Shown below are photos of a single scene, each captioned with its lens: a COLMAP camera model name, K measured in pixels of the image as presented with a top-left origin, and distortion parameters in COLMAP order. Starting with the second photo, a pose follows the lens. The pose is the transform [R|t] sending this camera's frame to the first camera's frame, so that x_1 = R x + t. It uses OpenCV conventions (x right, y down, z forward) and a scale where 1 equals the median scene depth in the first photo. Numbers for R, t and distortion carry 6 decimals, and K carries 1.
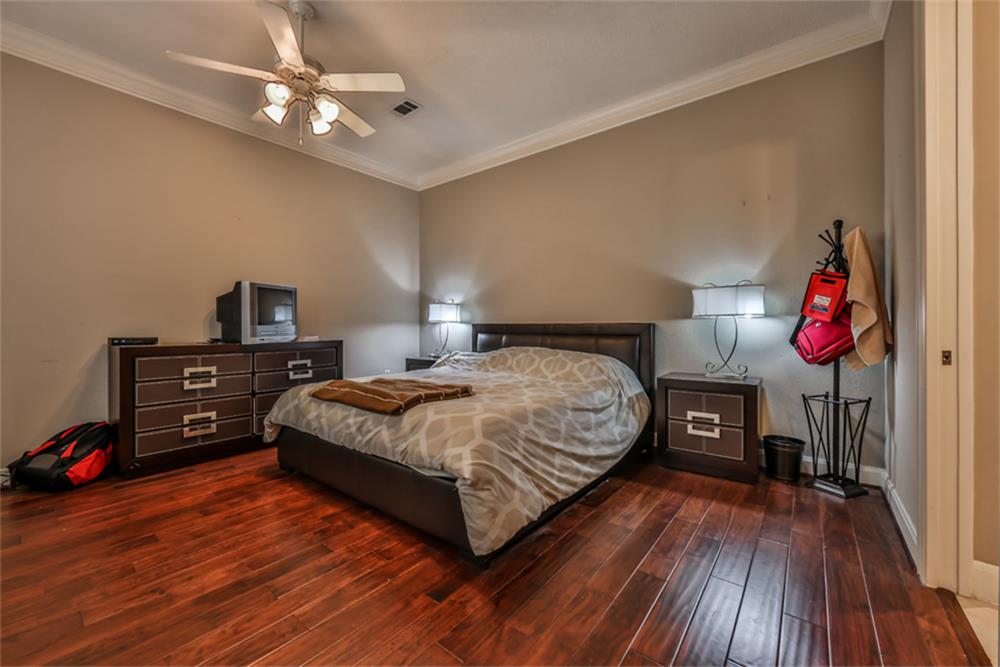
lens RADIAL K [[394.1, 0, 501.8], [0, 394.1, 328.0], [0, 0, 1]] dist [-0.016203, 0.006604]
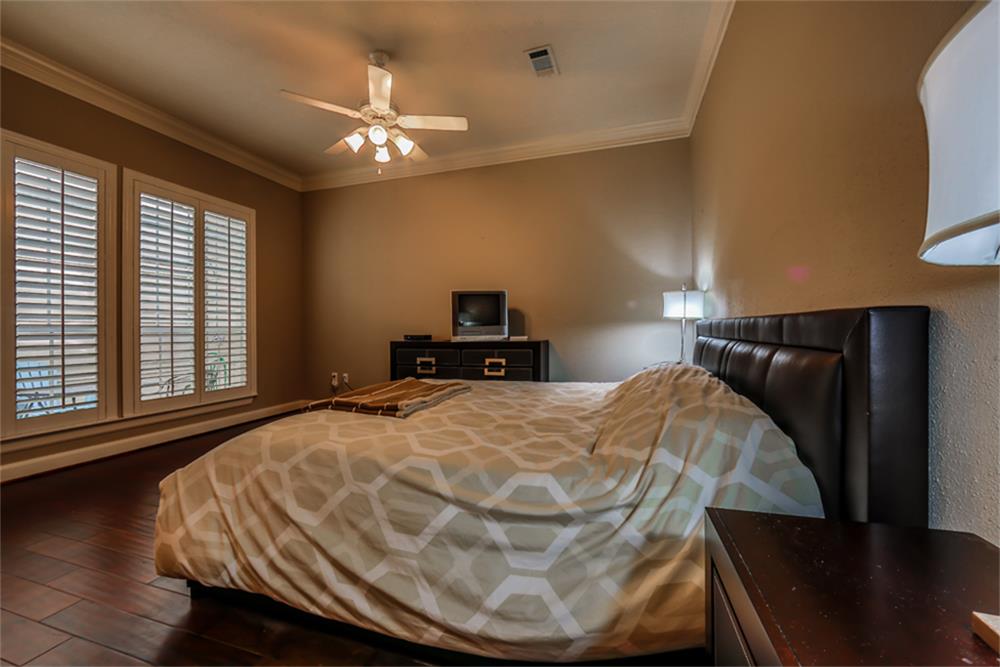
lens RADIAL K [[394.1, 0, 501.8], [0, 394.1, 328.0], [0, 0, 1]] dist [-0.016203, 0.006604]
pose [[0.354967, -0.002951, -0.934874, 0.648012], [0.007917, 0.999969, -0.000151, -0.000864], [0.934845, -0.007348, 0.354979, 0.828745]]
